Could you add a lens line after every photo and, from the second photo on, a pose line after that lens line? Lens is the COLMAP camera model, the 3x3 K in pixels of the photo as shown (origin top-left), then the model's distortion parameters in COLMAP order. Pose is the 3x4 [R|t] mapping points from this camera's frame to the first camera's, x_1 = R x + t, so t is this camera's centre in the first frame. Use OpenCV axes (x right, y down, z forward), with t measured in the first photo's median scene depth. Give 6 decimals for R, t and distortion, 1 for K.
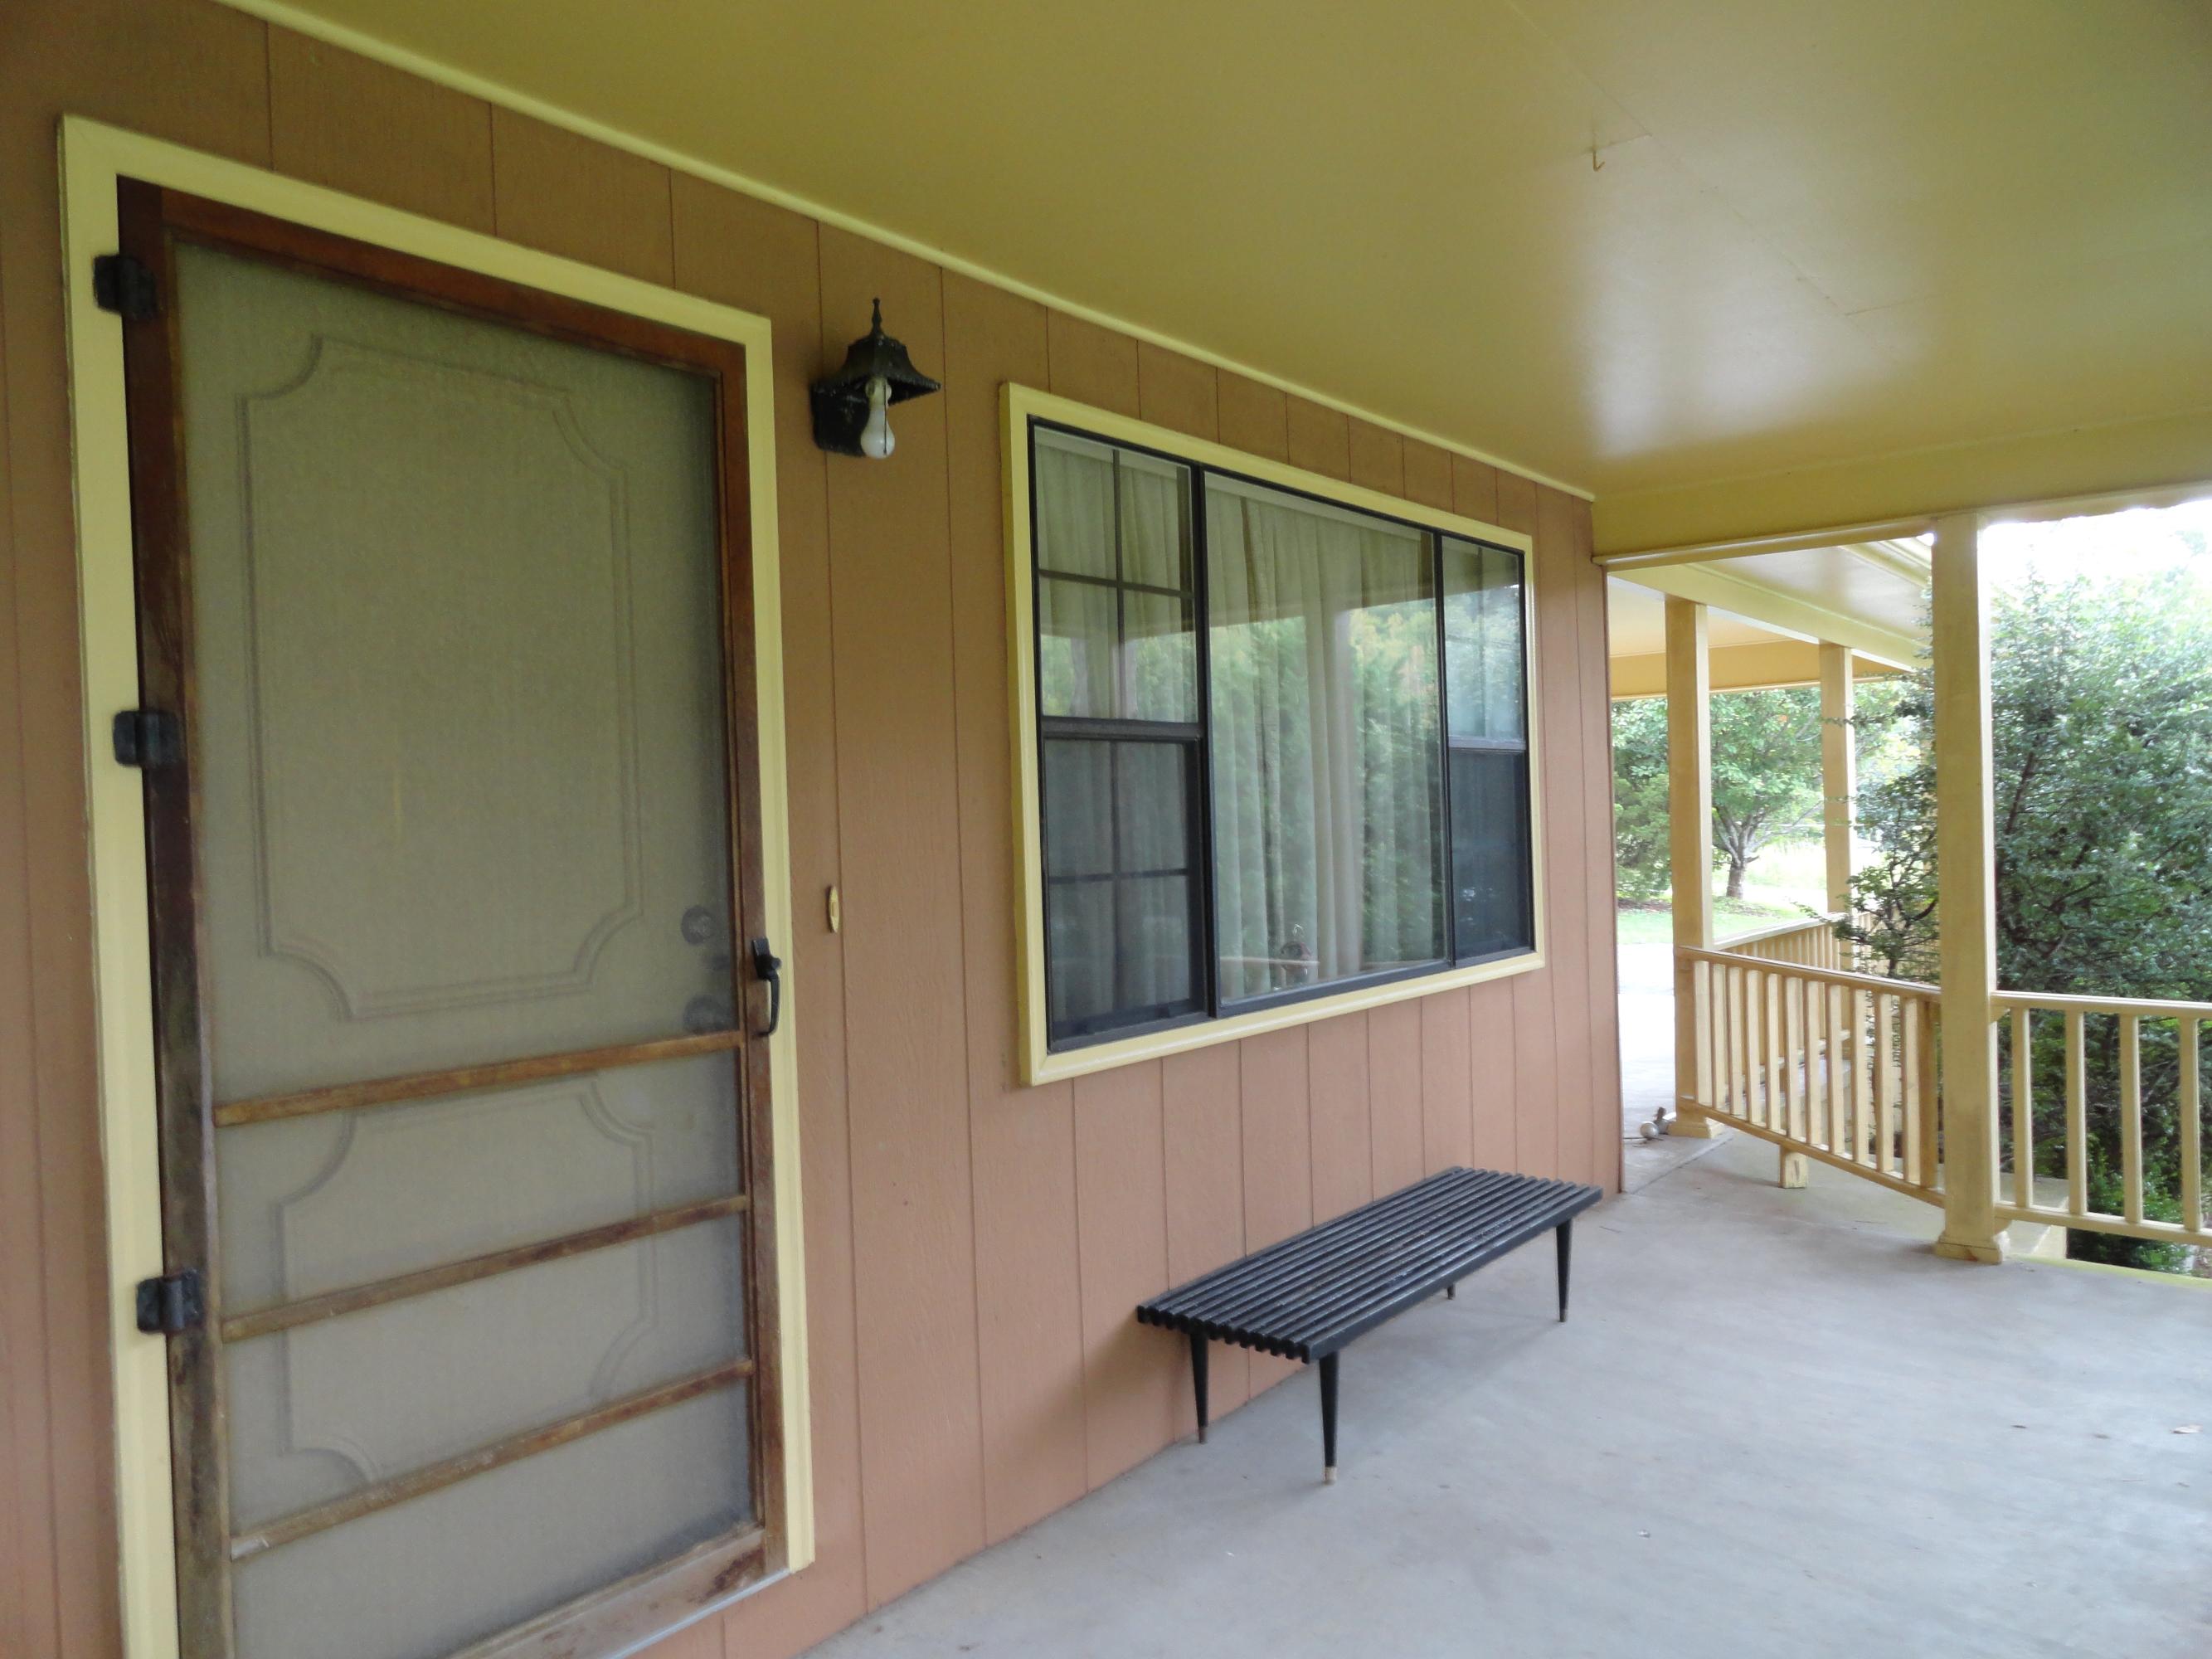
lens RADIAL K [[1495.7, 0, 1105.7], [0, 1495.7, 832.2], [0, 0, 1]] dist [-0.010069, 0.005284]
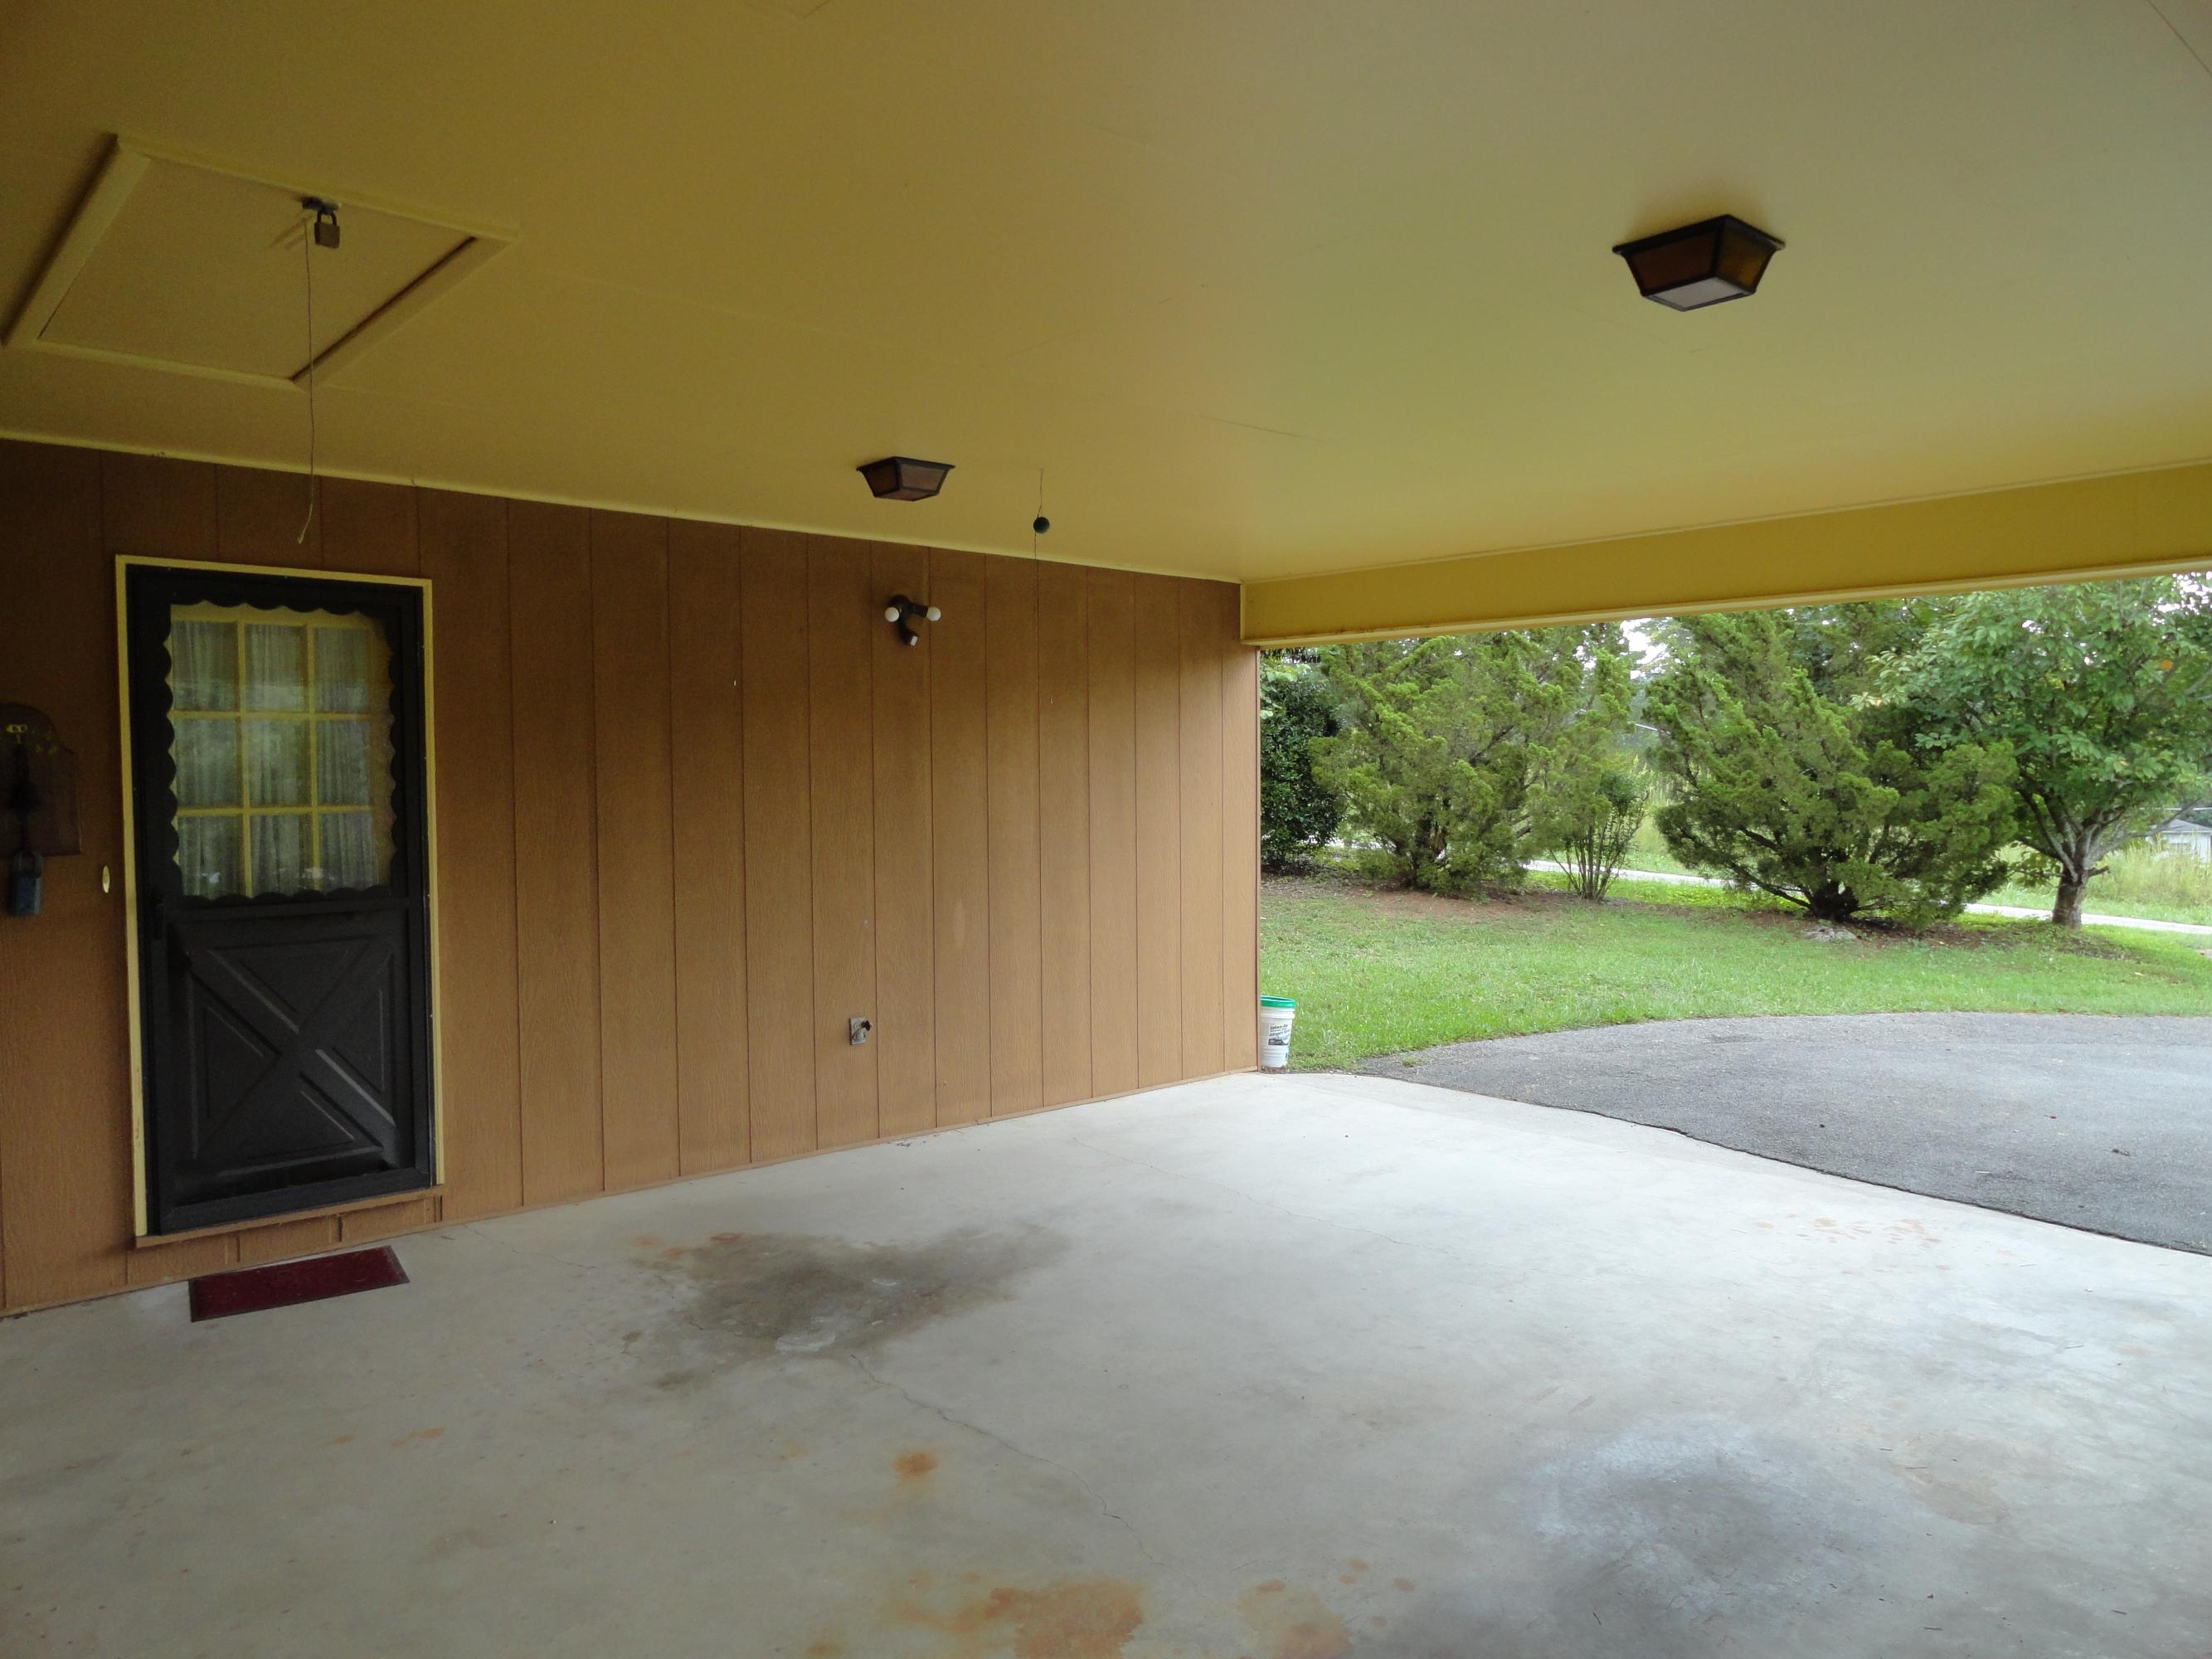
lens RADIAL K [[1495.7, 0, 1106.4], [0, 1495.7, 830.1], [0, 0, 1]] dist [-0.010069, 0.005284]
pose [[0.987239, 0.031946, -0.156007, 0.094670], [-0.027350, 0.999129, 0.031516, -0.011073], [0.156877, -0.026847, 0.987253, 0.267251]]
